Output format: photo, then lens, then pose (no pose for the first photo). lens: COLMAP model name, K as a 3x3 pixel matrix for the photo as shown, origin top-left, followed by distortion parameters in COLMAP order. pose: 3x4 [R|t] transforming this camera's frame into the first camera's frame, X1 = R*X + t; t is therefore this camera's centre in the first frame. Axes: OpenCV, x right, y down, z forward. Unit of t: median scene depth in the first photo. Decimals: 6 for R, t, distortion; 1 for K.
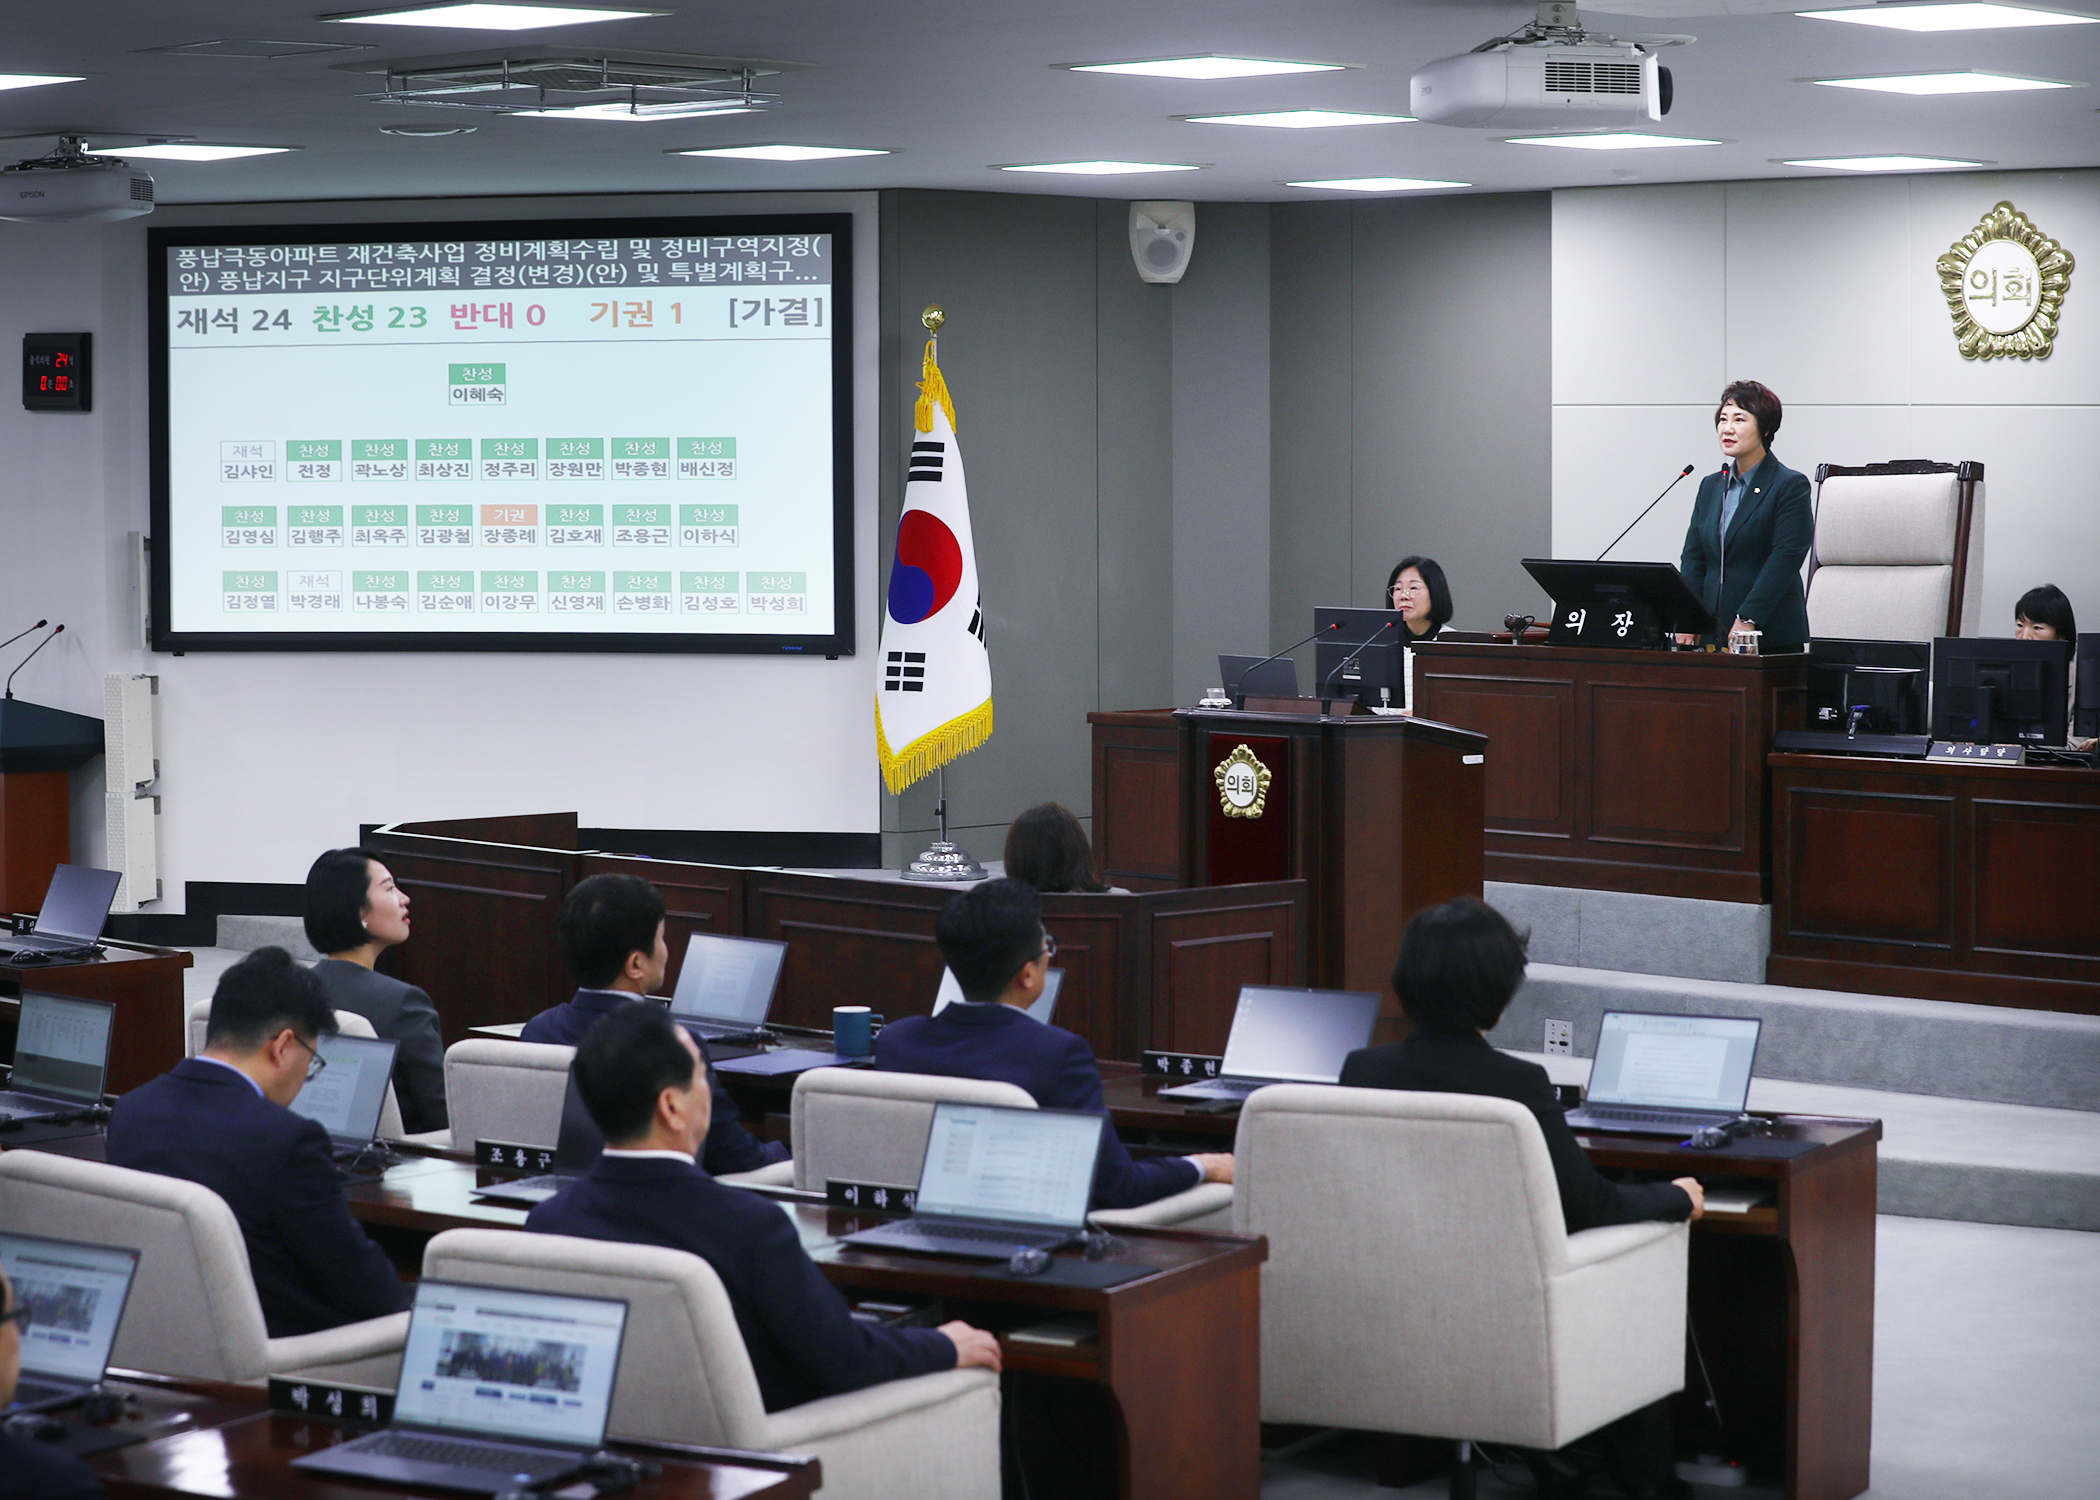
lens RADIAL K [[4696.0, 0, 1050.0], [0, 4696.0, 750.0], [0, 0, 1]] dist [-0.332628, 0.008887]
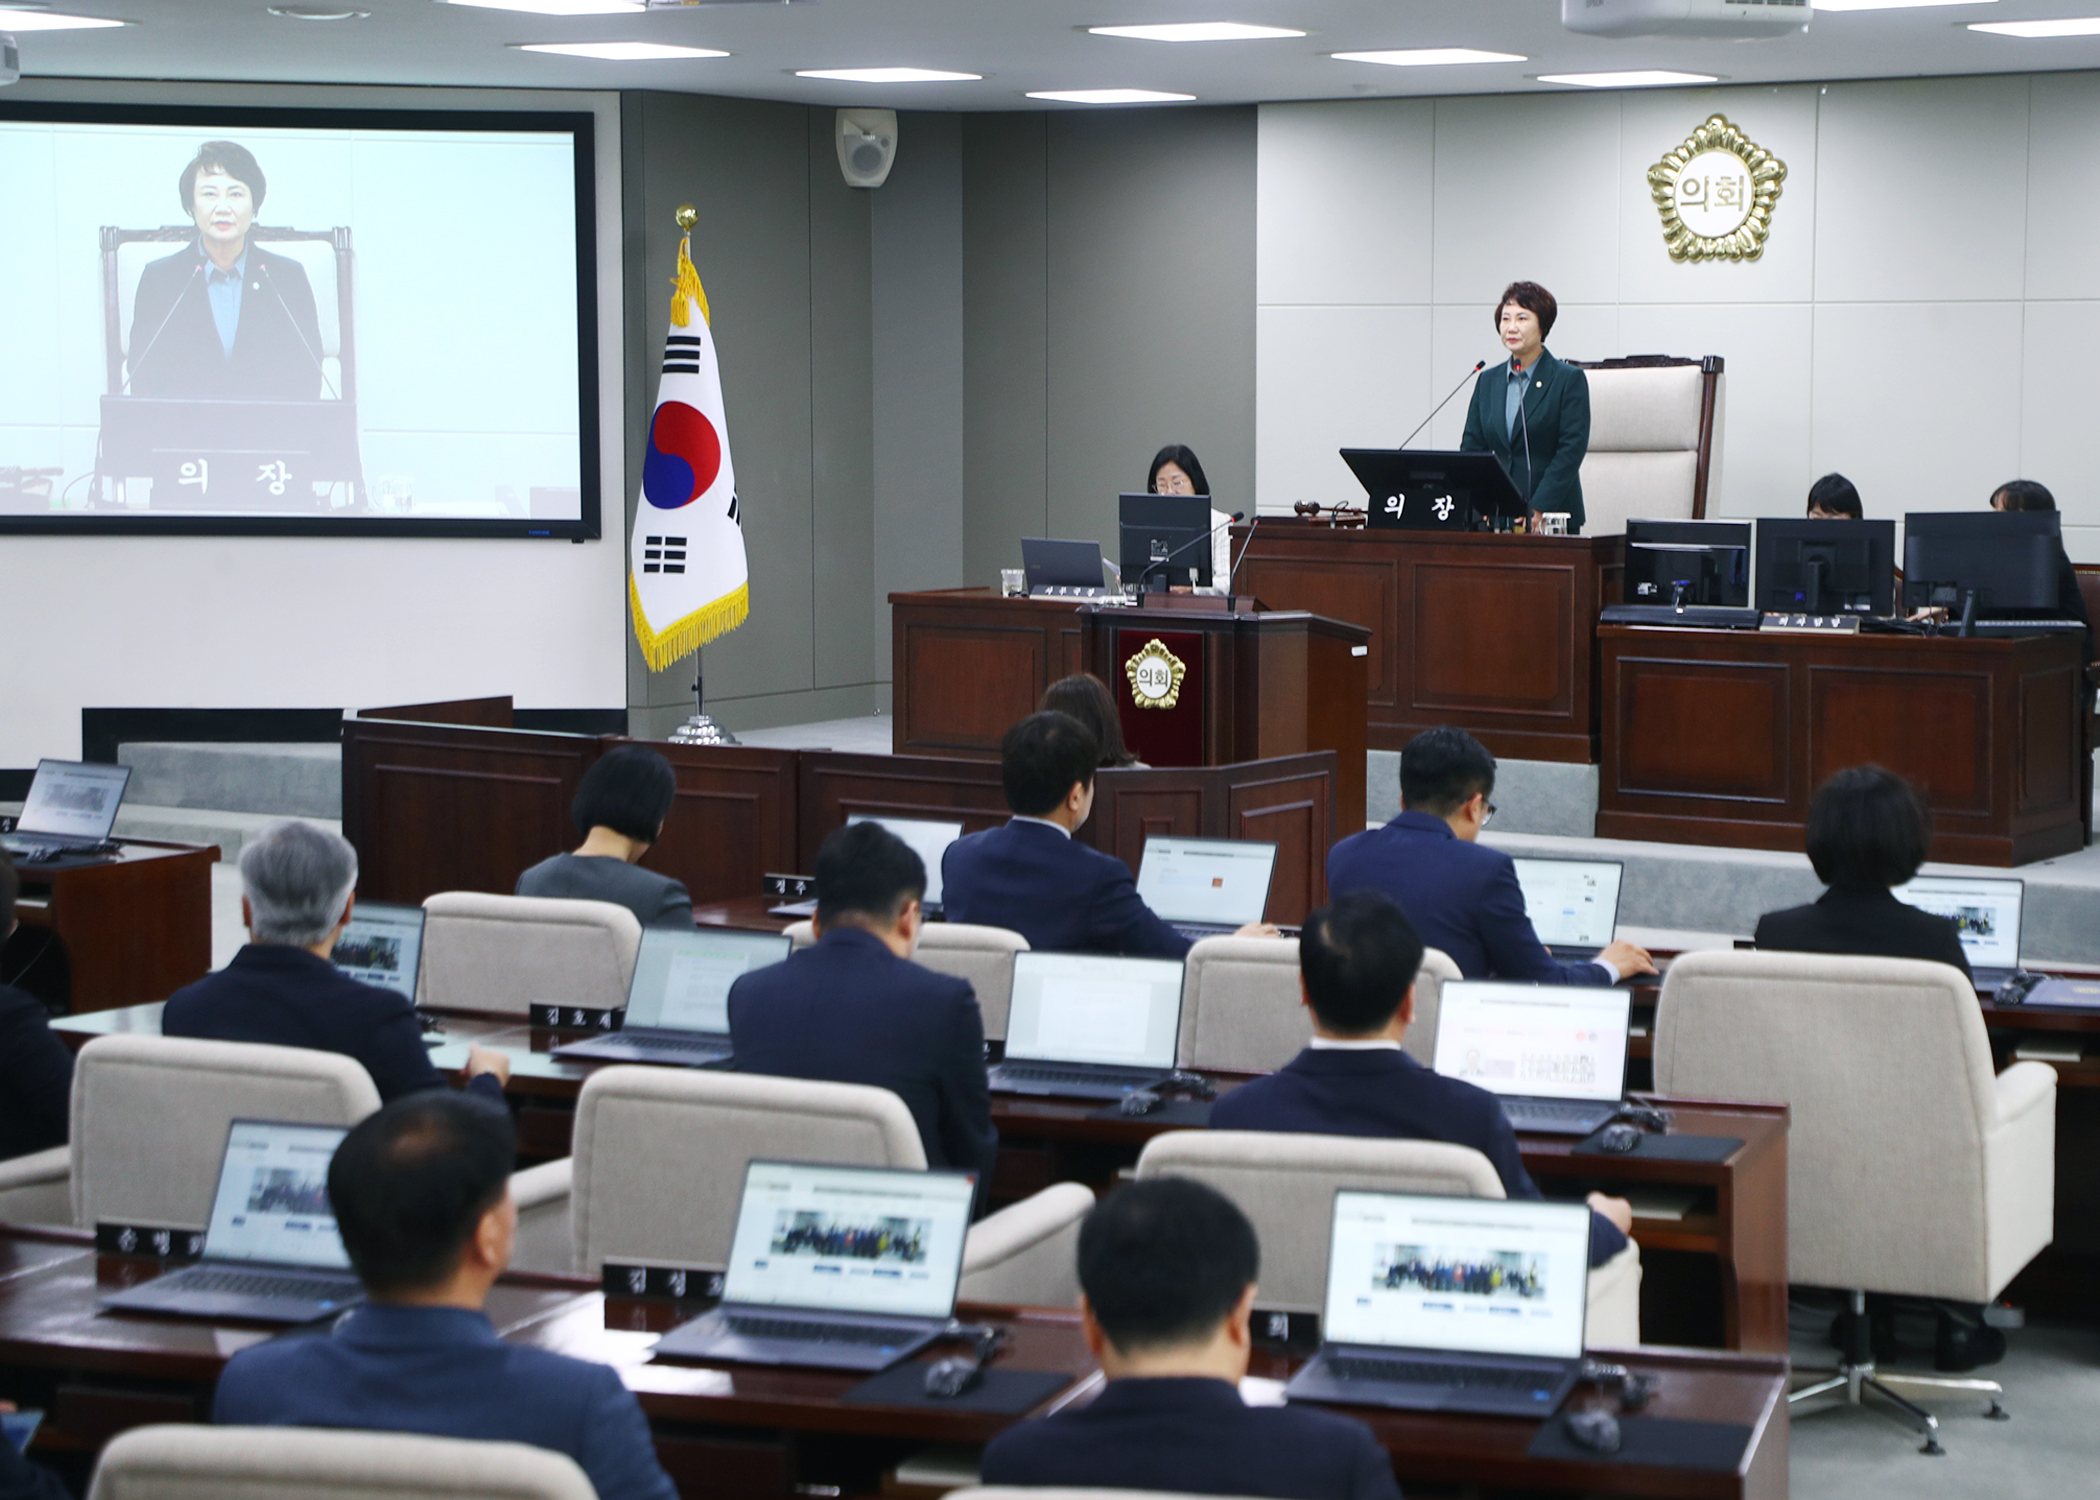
lens RADIAL K [[4199.9, 0, 1230.4], [0, 4199.9, 668.0], [0, 0, 1]] dist [0.400189, -3.271299]
pose [[0.973740, -0.012911, 0.227295, -0.134890], [0.010069, 0.999856, 0.013659, -0.003269], [-0.227438, -0.011012, 0.973730, 0.052174]]
